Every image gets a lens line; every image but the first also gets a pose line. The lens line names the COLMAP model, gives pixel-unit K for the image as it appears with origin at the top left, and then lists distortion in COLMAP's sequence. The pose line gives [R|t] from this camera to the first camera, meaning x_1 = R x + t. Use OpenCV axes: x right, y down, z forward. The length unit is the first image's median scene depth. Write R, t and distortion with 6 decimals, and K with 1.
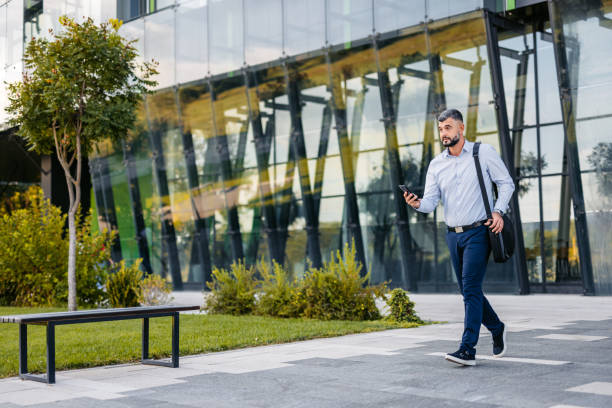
lens RADIAL K [[883.0, 0, 306.0], [0, 883.0, 204.0], [0, 0, 1]] dist [0.007042, 0.005861]
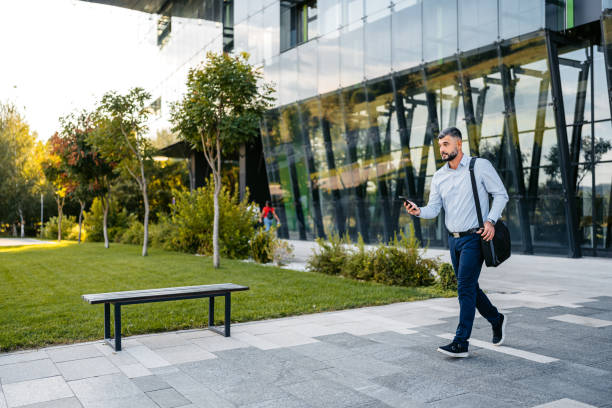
lens RADIAL K [[600.4, 0, 306.0], [0, 600.4, 204.0], [0, 0, 1]] dist [0.004998, 0.003535]
pose [[0.974683, 0.012699, -0.223229, 0.085276], [-0.000325, 0.998465, 0.055377, -0.028545], [0.223590, -0.053903, 0.973192, 0.118113]]
